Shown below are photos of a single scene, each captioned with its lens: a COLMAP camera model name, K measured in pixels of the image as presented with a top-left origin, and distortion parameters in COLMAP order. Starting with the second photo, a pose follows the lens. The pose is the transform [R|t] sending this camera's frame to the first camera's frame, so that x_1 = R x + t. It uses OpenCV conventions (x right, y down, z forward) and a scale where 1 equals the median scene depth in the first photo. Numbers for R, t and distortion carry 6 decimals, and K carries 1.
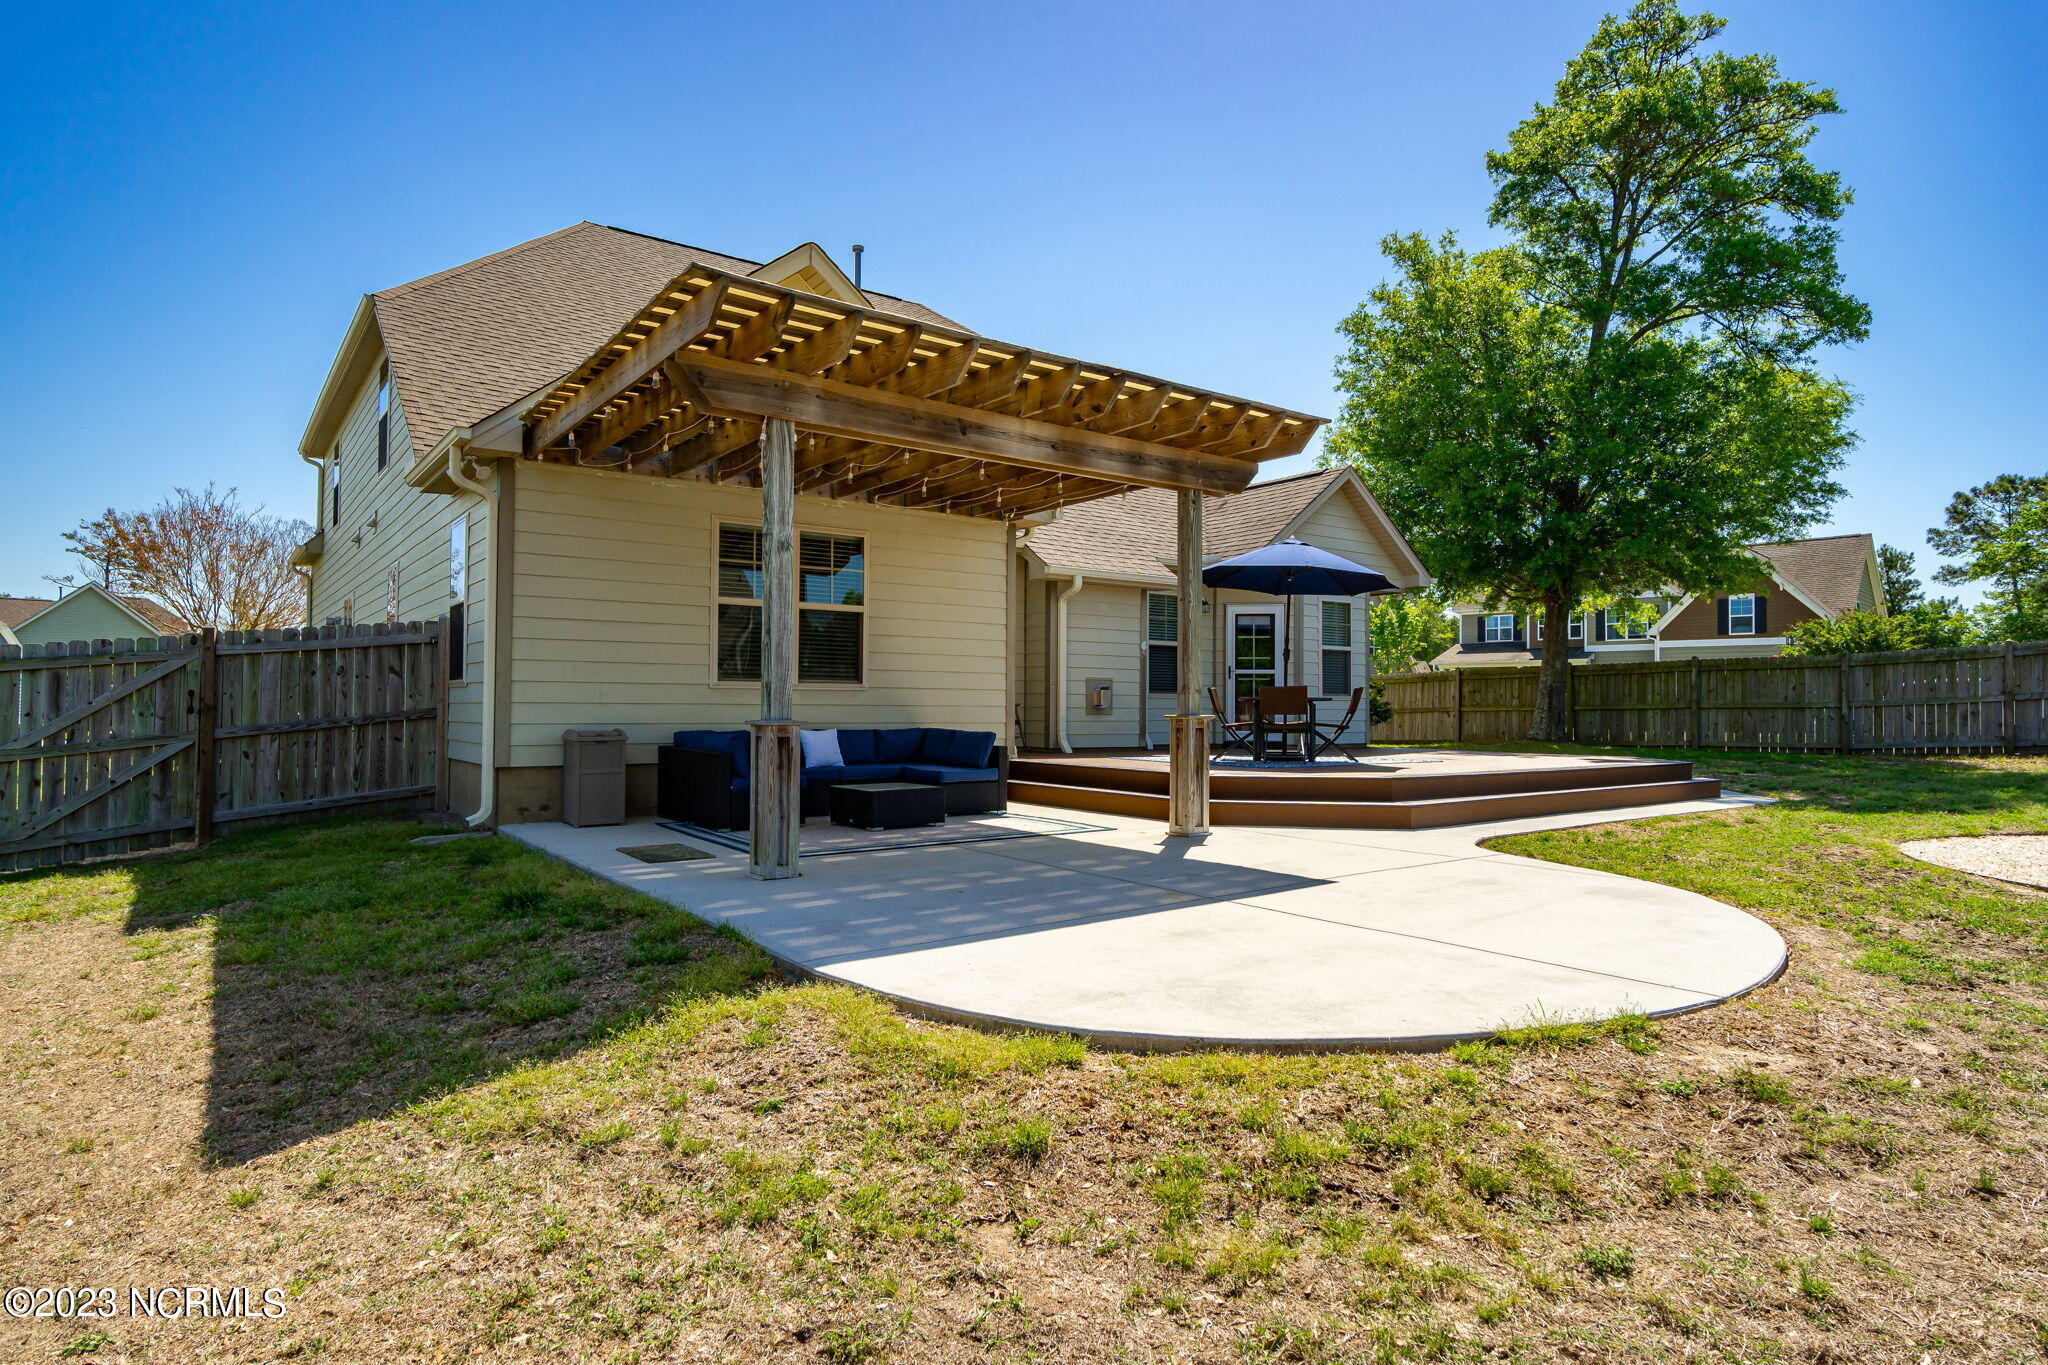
lens RADIAL K [[1168.9, 0, 1036.5], [0, 1168.9, 677.0], [0, 0, 1]] dist [-0.001740, -0.001372]
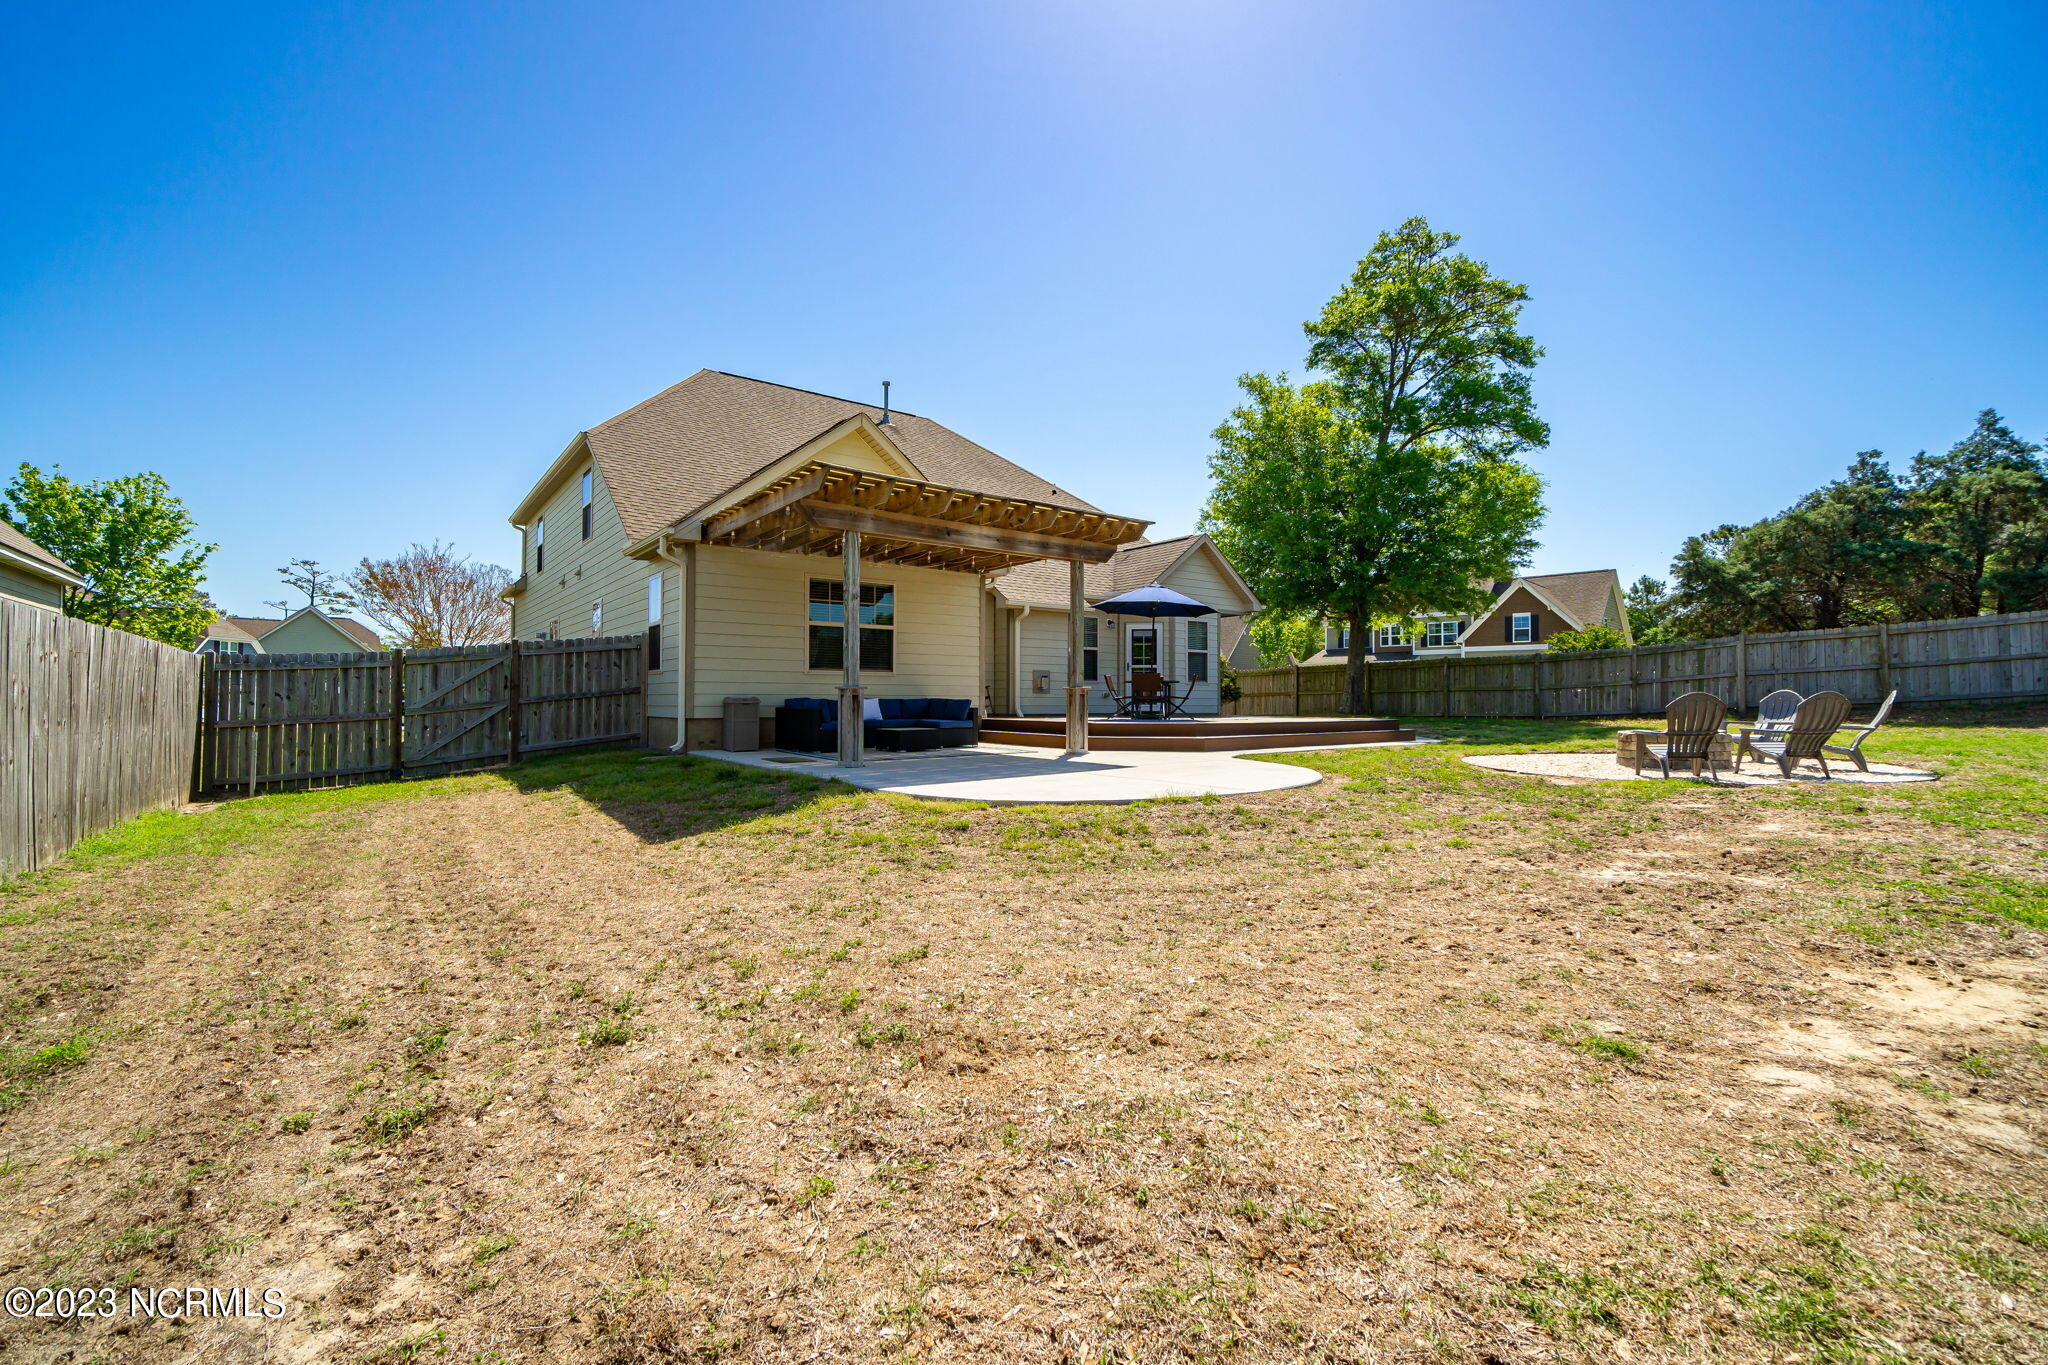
lens RADIAL K [[904.7, 0, 1025.7], [0, 904.7, 680.4], [0, 0, 1]] dist [-0.002778, 0.000188]
pose [[0.999983, -0.003010, 0.004977, 0.026549], [0.002989, 0.999986, 0.004255, 0.009560], [-0.004990, -0.004240, 0.999979, -0.224851]]
